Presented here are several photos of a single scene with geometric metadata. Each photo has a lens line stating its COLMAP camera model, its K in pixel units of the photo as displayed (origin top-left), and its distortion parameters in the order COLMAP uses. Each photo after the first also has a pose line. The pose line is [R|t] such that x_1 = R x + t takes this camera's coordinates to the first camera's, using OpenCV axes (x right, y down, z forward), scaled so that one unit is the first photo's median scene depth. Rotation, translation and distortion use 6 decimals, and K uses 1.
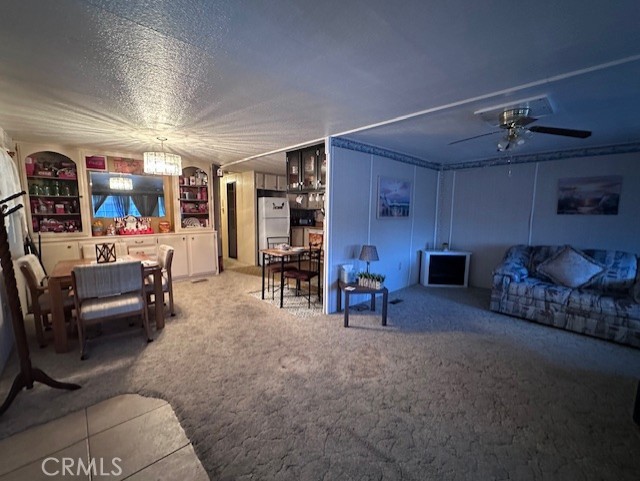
lens RADIAL K [[268.7, 0, 320.0], [0, 268.7, 240.5], [0, 0, 1]] dist [-0.016990, 0.000006]
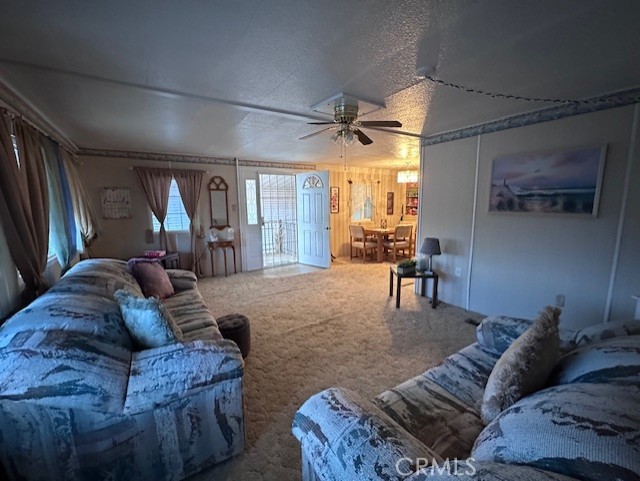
lens RADIAL K [[268.7, 0, 320.0], [0, 268.7, 240.5], [0, 0, 1]] dist [-0.016990, 0.000006]
pose [[-0.151269, 0.127083, -0.980290, 1.186676], [-0.108682, 0.983551, 0.144276, -0.069349], [0.982500, 0.128364, -0.134969, 0.709677]]
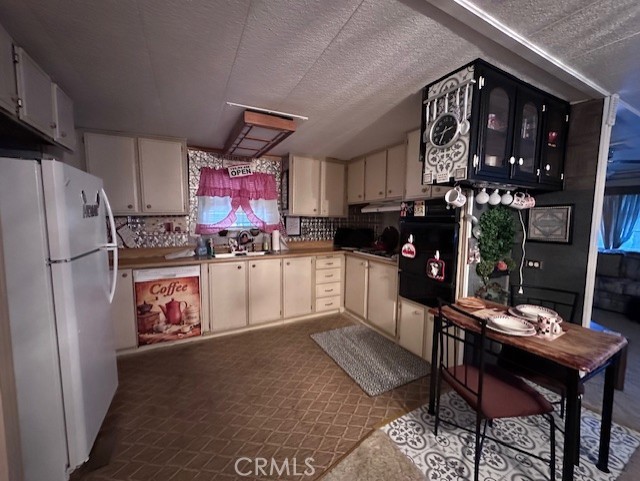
lens RADIAL K [[253.1, 0, 320.0], [0, 253.1, 240.5], [0, 0, 1]] dist [-0.001221, 0.000151]
pose [[0.252858, -0.092659, 0.963056, -0.614023], [0.100342, 0.992547, 0.069150, -0.165672], [-0.962286, 0.079150, 0.260271, 1.353073]]
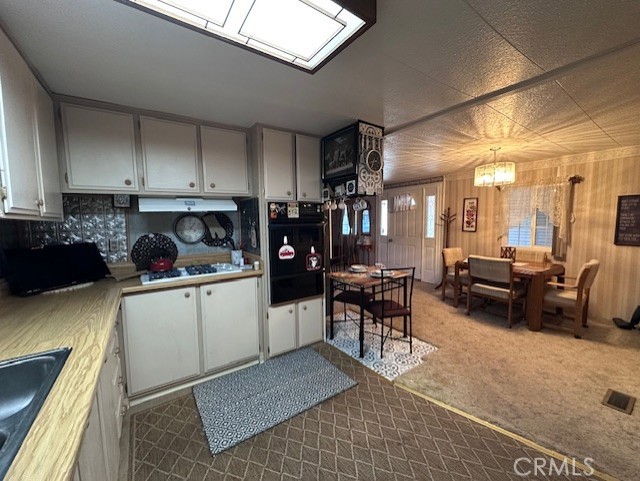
lens RADIAL K [[253.1, 0, 320.0], [0, 253.1, 240.5], [0, 0, 1]] dist [-0.001221, 0.000151]
pose [[-0.990466, -0.010851, 0.137328, -0.075363], [0.016793, 0.979946, 0.198553, -0.231790], [-0.136729, 0.198966, -0.970421, 1.944990]]
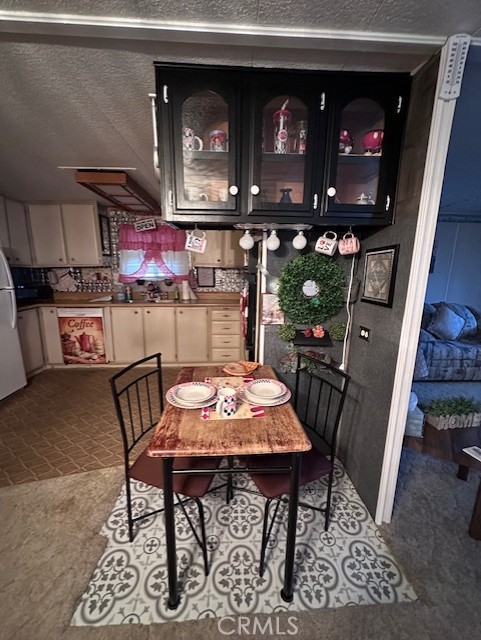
lens RADIAL K [[253.1, 0, 240.5], [0, 253.1, 320.0], [0, 0, 1]] dist [-0.001221, 0.000151]
pose [[0.633374, -0.159199, 0.757293, -0.366552], [0.083651, 0.986961, 0.137517, -0.116104], [-0.769311, -0.023752, 0.638432, 0.908111]]
